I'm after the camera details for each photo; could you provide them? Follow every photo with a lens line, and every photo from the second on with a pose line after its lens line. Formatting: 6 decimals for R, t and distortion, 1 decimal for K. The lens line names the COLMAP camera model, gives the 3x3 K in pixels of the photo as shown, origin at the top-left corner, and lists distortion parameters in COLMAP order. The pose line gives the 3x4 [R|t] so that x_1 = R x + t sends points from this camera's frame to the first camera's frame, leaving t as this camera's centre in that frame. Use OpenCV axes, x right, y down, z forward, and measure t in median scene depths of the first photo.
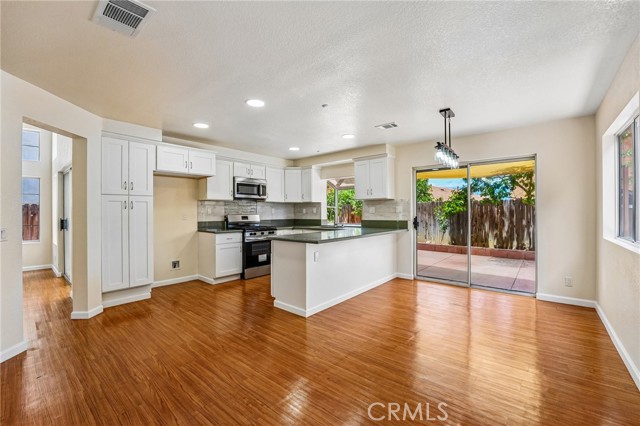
lens RADIAL K [[264.9, 0, 318.9], [0, 264.9, 214.9], [0, 0, 1]] dist [-0.025386, 0.000052]
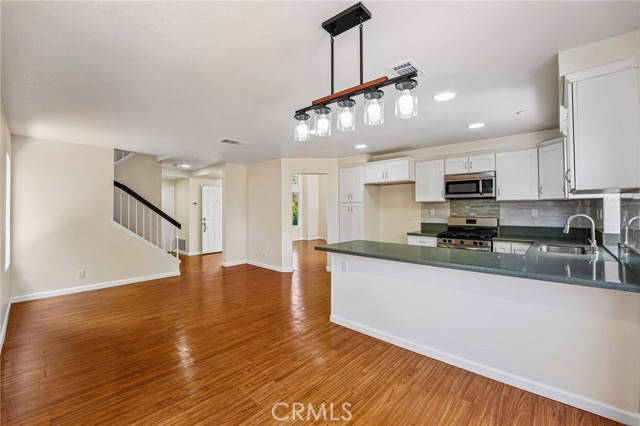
lens RADIAL K [[275.1, 0, 325.5], [0, 275.1, 202.8], [0, 0, 1]] dist [-0.001195, -0.000167]
pose [[-0.007769, -0.018624, -0.999796, 0.613955], [-0.007458, 0.999800, -0.018566, -0.029681], [0.999942, 0.007312, -0.007906, 0.593201]]
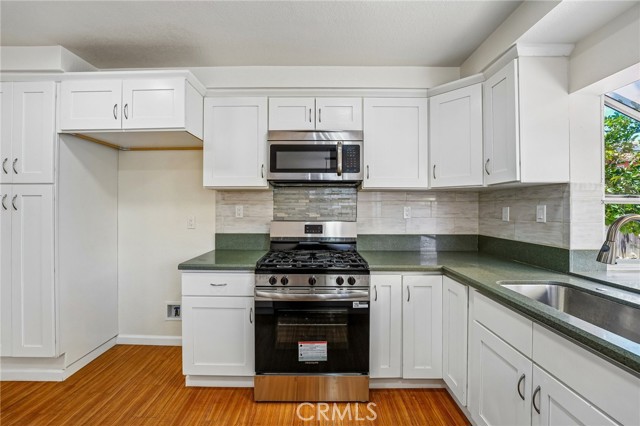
lens RADIAL K [[262.2, 0, 318.3], [0, 262.2, 209.3], [0, 0, 1]] dist [-0.023320, 0.000468]
pose [[0.647676, 0.007982, -0.761874, 0.047166], [-0.013836, 0.999903, -0.001286, -0.021354], [0.761790, 0.011374, 0.647724, 0.783808]]
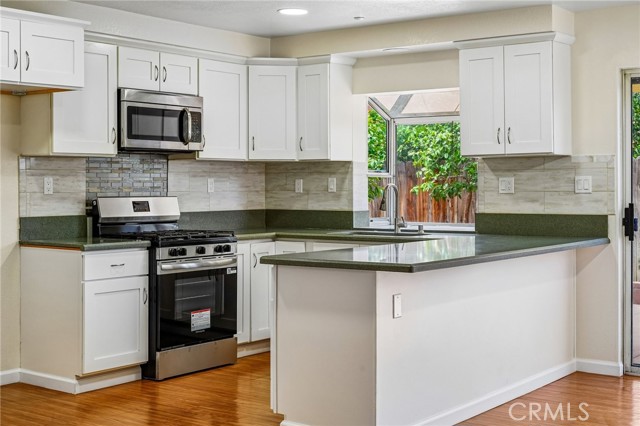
lens RADIAL K [[929.7, 0, 320.0], [0, 929.7, 213.0], [0, 0, 1]] dist [-0.017113, -0.016792]
pose [[0.997961, 0.001511, 0.063812, -0.132747], [-0.002878, 0.999768, 0.021348, -0.007126], [-0.063765, -0.021488, 0.997734, -0.237585]]
